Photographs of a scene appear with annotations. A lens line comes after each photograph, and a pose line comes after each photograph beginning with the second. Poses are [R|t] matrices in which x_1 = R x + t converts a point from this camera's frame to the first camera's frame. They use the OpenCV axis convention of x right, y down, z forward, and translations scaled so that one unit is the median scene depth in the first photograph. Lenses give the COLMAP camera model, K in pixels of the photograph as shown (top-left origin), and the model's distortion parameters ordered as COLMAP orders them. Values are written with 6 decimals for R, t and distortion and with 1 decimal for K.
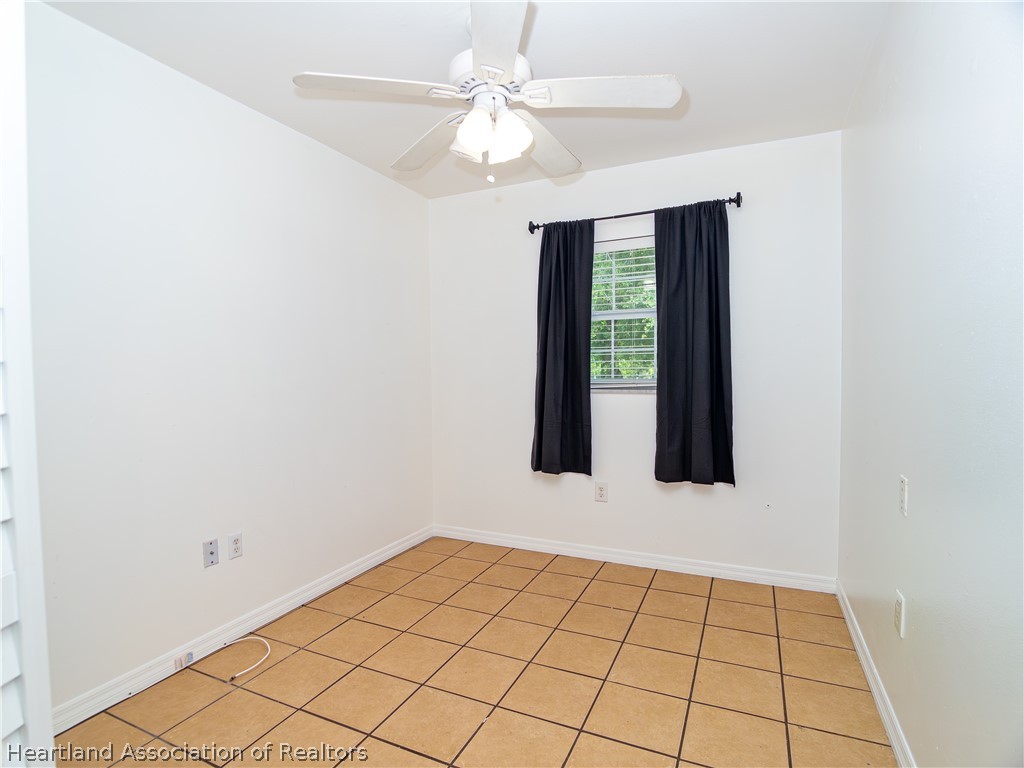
lens RADIAL K [[524.7, 0, 501.9], [0, 524.7, 387.8], [0, 0, 1]] dist [-0.018344, -0.008678]
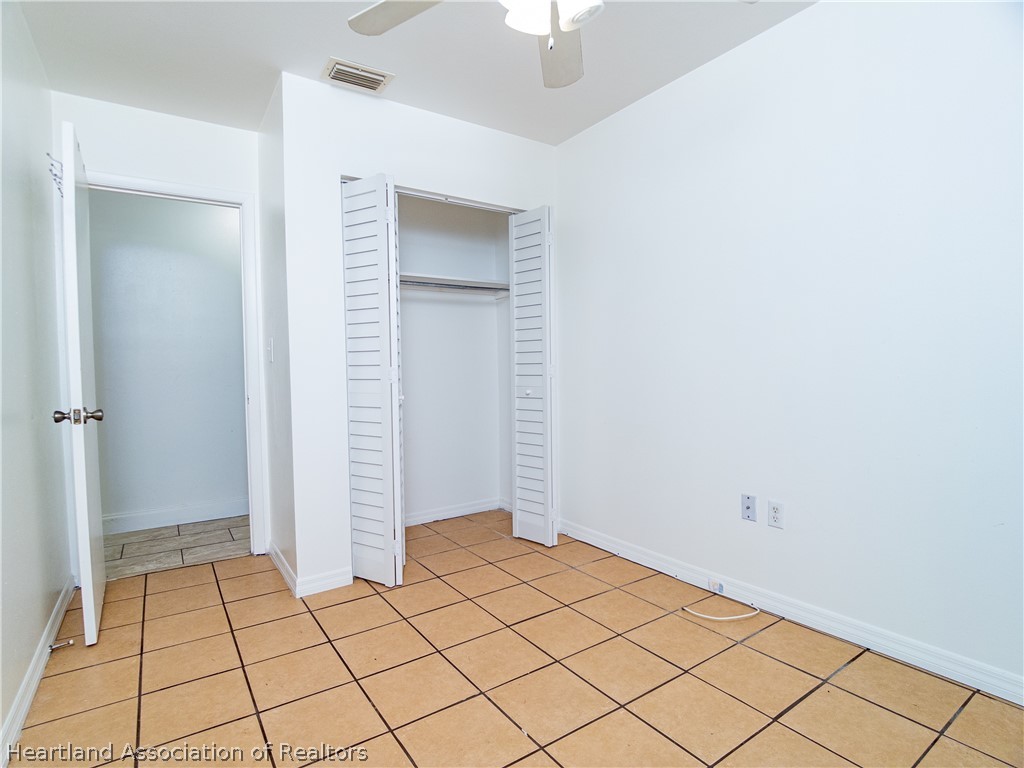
lens RADIAL K [[524.7, 0, 501.9], [0, 524.7, 387.8], [0, 0, 1]] dist [-0.018344, -0.008678]
pose [[-0.513481, 0.060320, -0.855978, 0.535002], [0.002563, 0.997630, 0.068765, 0.015017], [0.858097, 0.033116, -0.512419, 1.089950]]
